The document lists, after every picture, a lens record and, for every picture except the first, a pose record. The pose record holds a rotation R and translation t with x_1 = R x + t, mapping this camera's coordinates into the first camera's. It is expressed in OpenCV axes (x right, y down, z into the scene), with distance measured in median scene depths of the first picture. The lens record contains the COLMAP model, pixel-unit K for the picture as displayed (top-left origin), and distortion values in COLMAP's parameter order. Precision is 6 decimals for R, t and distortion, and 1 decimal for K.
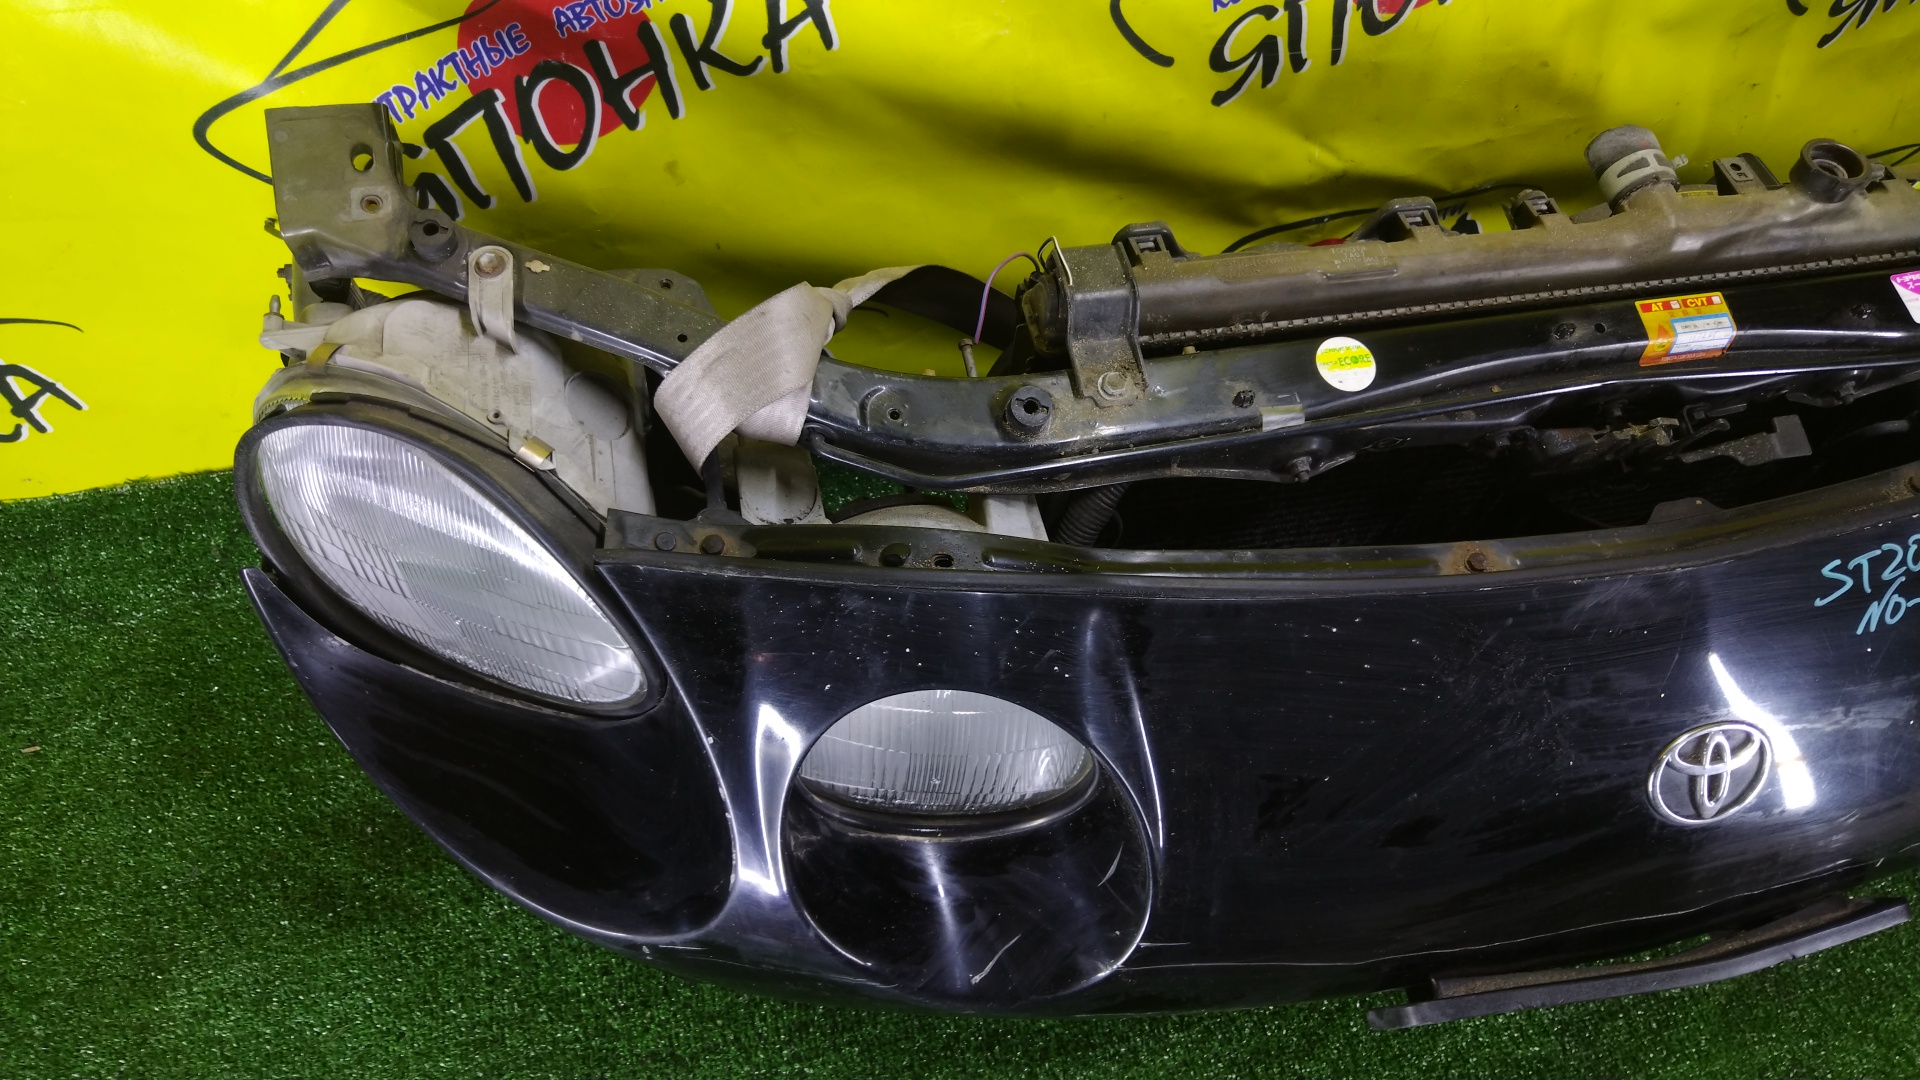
lens RADIAL K [[1317.8, 0, 966.3], [0, 1317.8, 540.1], [0, 0, 1]] dist [-0.014942, 0.022014]
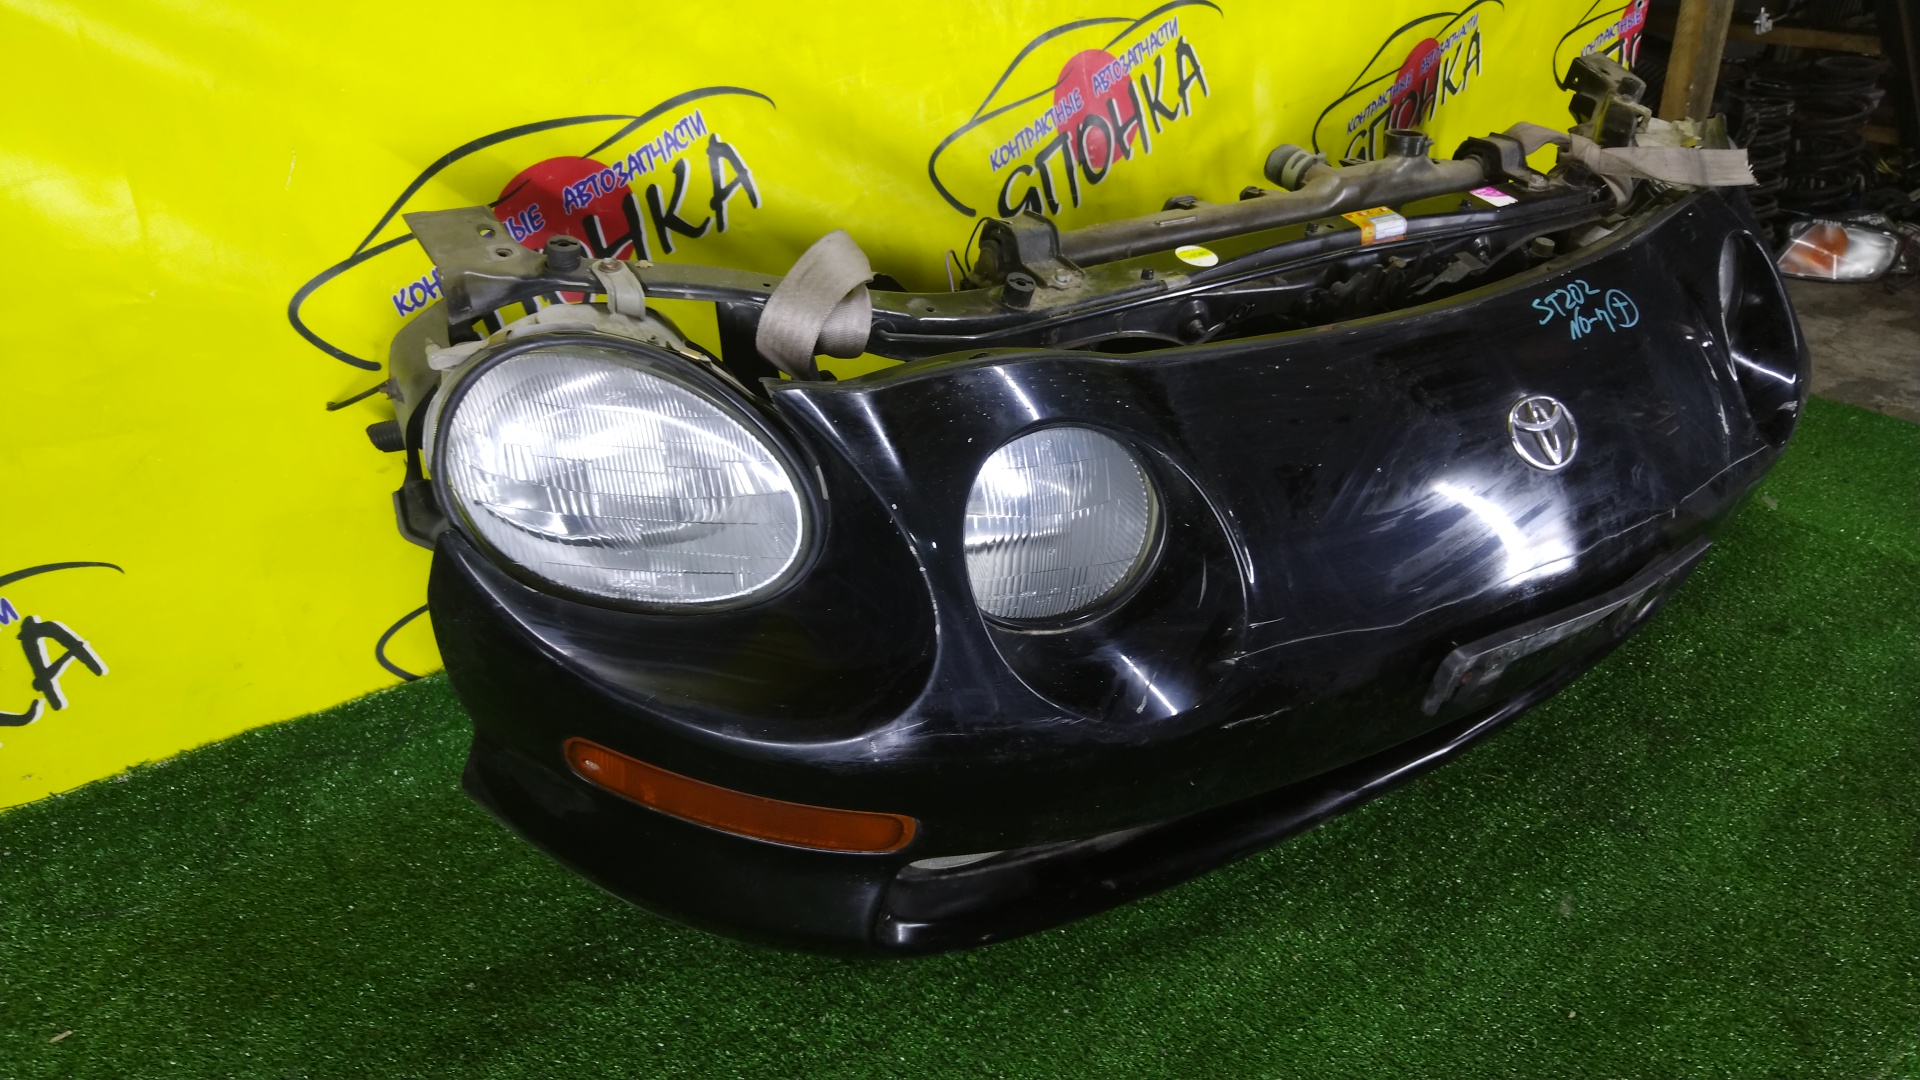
lens RADIAL K [[1317.8, 0, 964.0], [0, 1317.8, 530.2], [0, 0, 1]] dist [-0.014942, 0.022014]
pose [[0.924522, -0.236350, 0.298994, -0.409751], [0.345759, 0.850161, -0.397086, 0.552442], [-0.160342, 0.470495, 0.867713, -0.064163]]
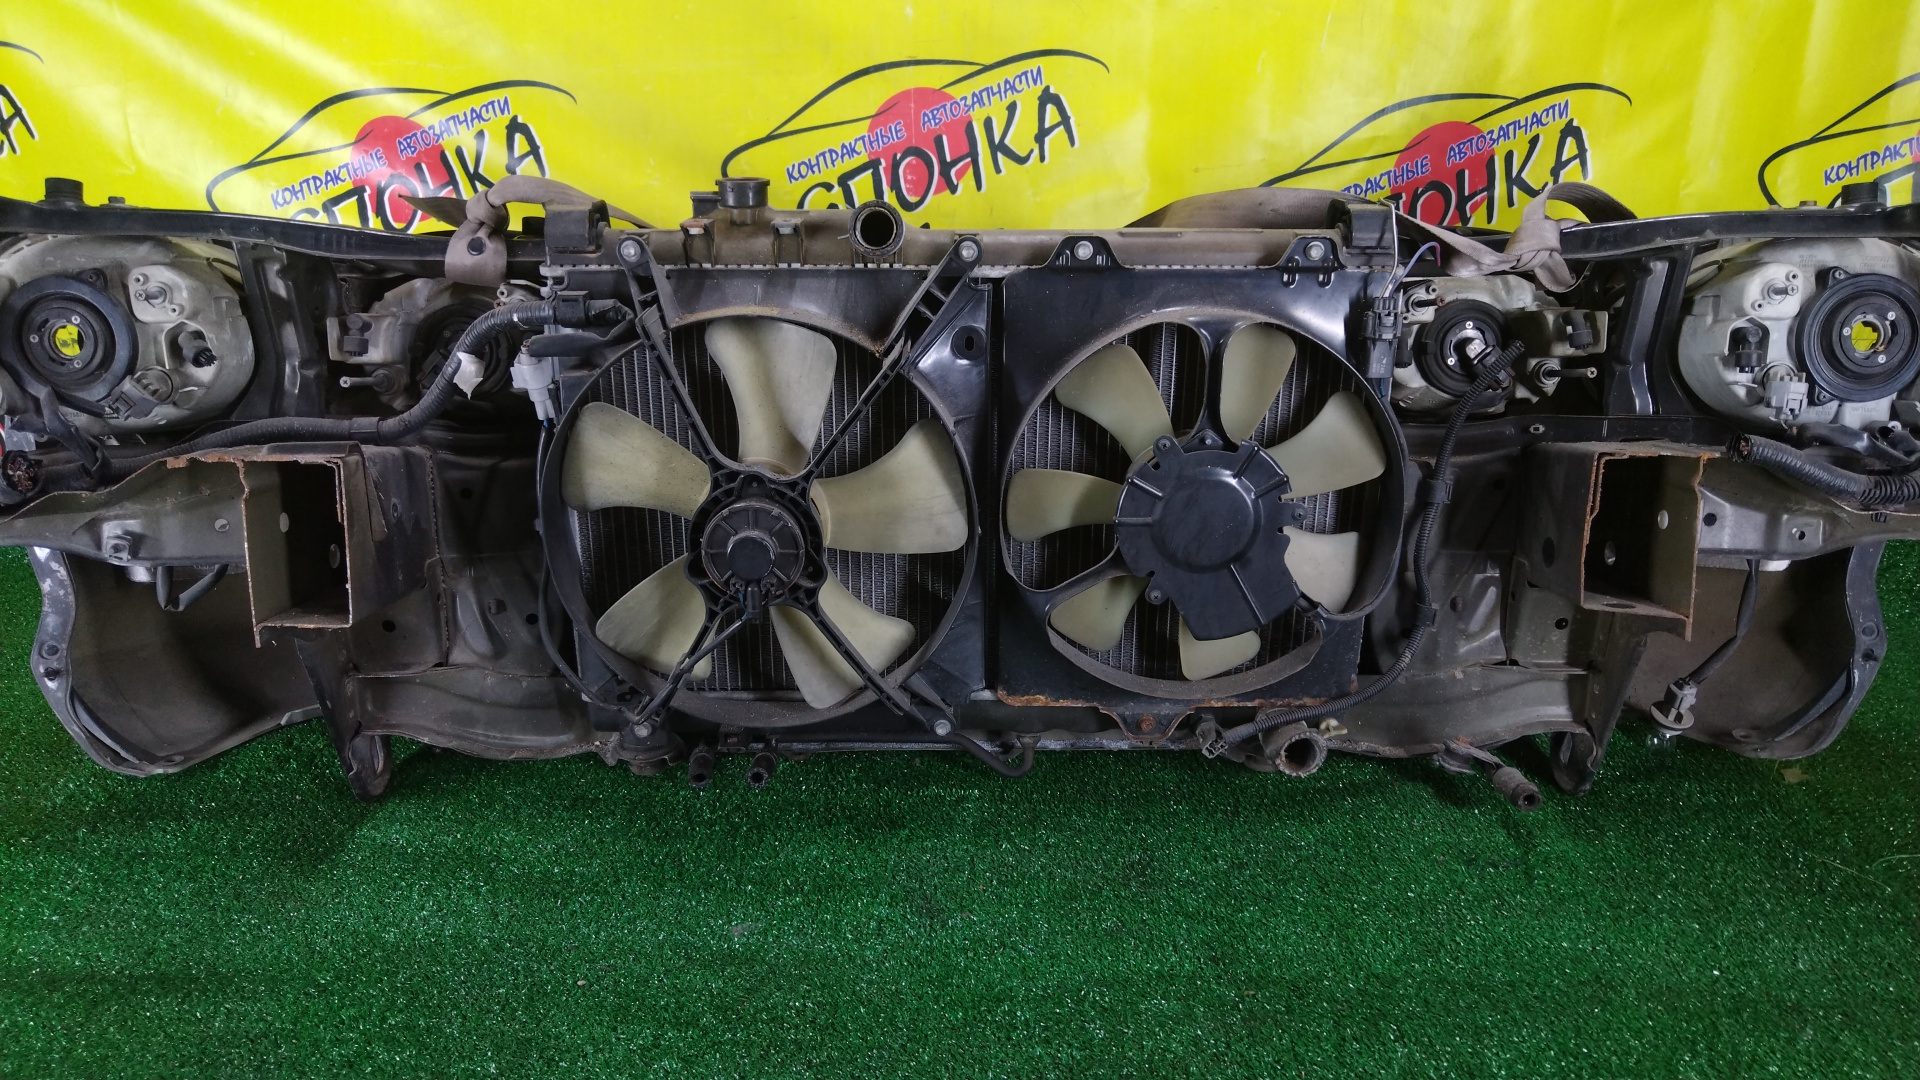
lens RADIAL K [[1317.8, 0, 961.9], [0, 1317.8, 538.2], [0, 0, 1]] dist [-0.014942, 0.022014]
pose [[0.957706, 0.031288, -0.286041, 0.969416], [-0.193282, 0.806374, -0.558930, 0.902494], [0.213168, 0.590577, 0.778317, 0.060817]]
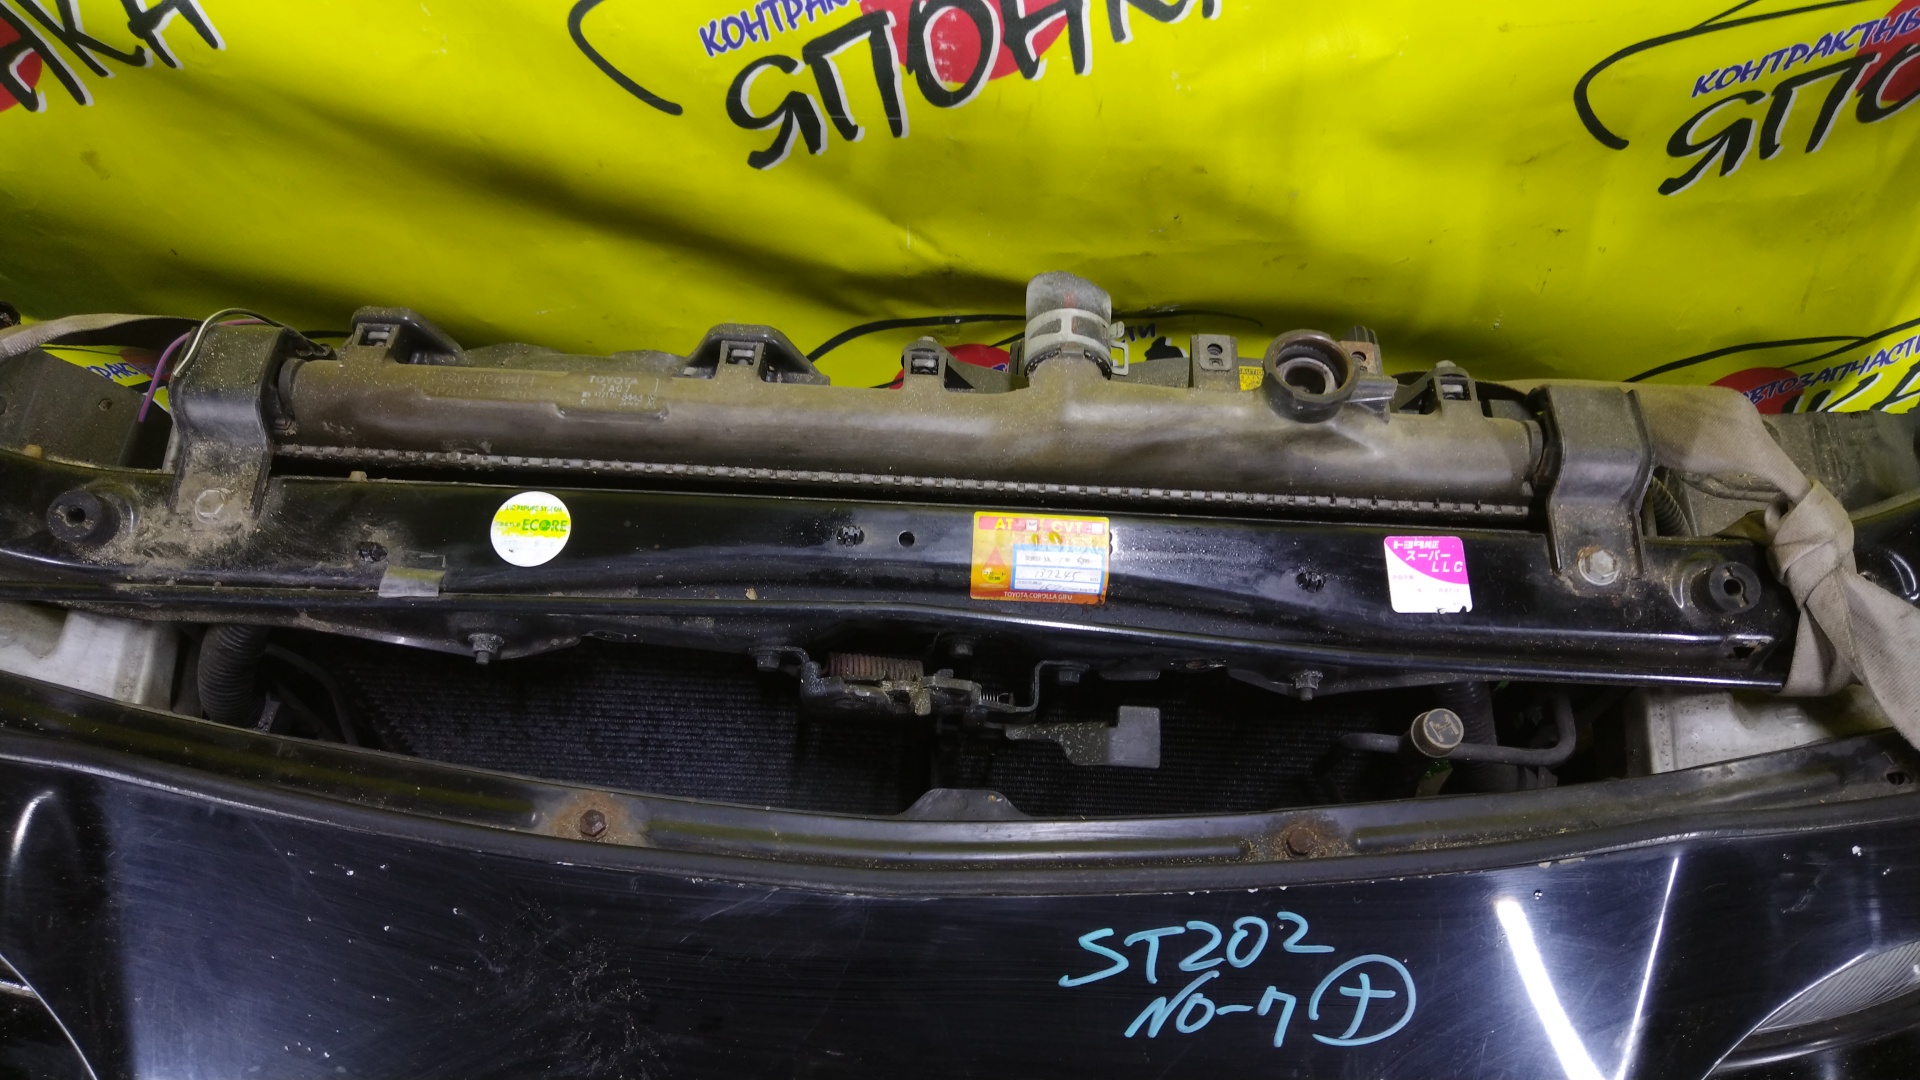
lens RADIAL K [[1317.8, 0, 967.1], [0, 1317.8, 538.3], [0, 0, 1]] dist [-0.014942, 0.022014]
pose [[0.964460, 0.185213, -0.188450, 0.622157], [-0.183886, 0.982638, 0.024654, -0.177081], [0.189744, 0.010876, 0.981773, 0.262446]]
